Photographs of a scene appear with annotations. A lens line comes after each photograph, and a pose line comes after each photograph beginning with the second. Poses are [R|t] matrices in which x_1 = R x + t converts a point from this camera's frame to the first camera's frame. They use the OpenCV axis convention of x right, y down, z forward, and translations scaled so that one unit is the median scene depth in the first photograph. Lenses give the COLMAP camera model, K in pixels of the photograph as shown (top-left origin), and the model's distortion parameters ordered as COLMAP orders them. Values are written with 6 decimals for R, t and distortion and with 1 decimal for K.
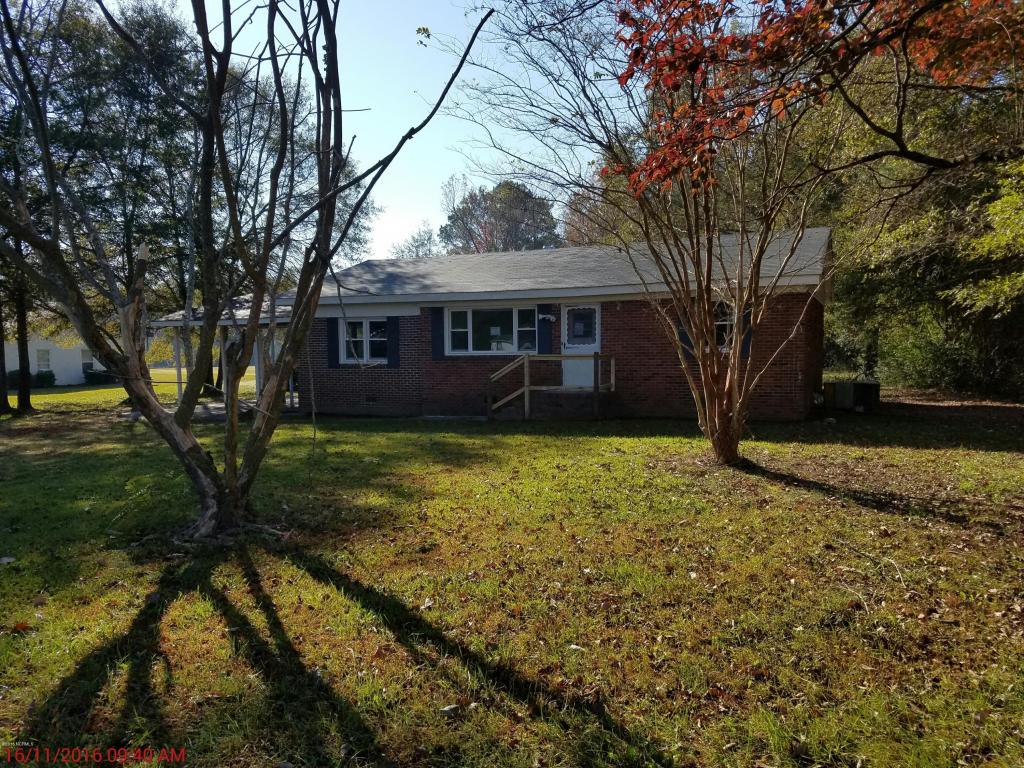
lens RADIAL K [[815.9, 0, 516.8], [0, 815.9, 400.8], [0, 0, 1]] dist [0.211244, -0.507045]
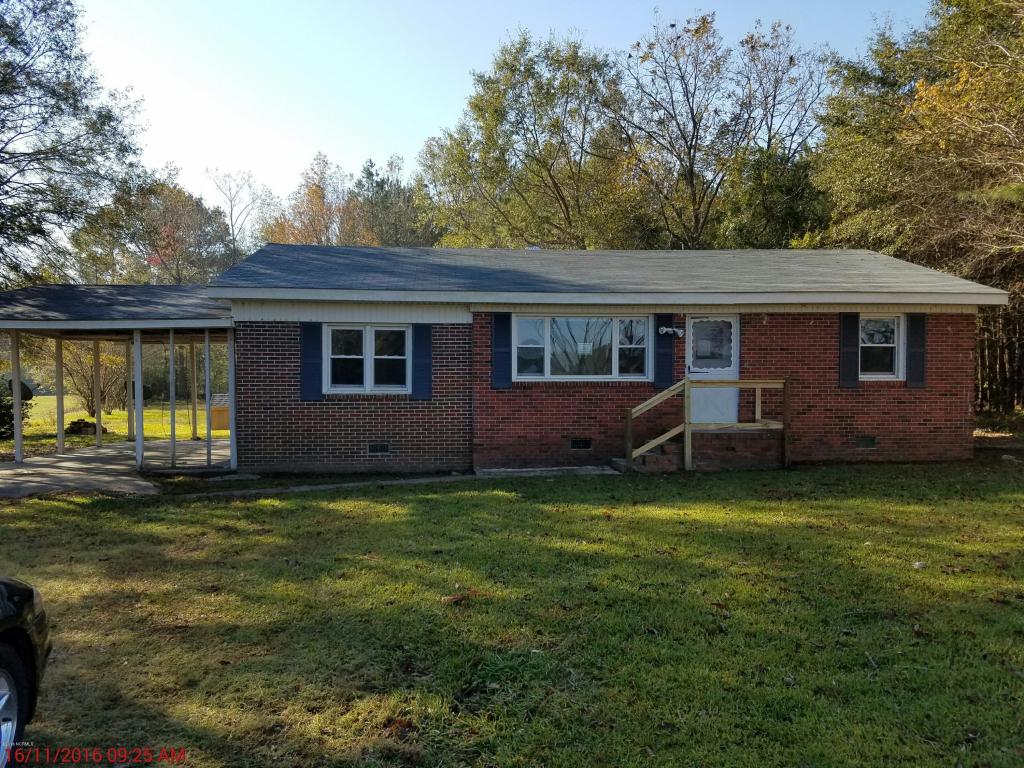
lens RADIAL K [[815.9, 0, 516.8], [0, 815.9, 400.8], [0, 0, 1]] dist [0.211244, -0.507045]
pose [[0.882136, -0.003754, 0.470979, -0.436820], [0.020822, 0.999301, -0.031033, -0.018287], [-0.470534, 0.037181, 0.881598, 0.405039]]
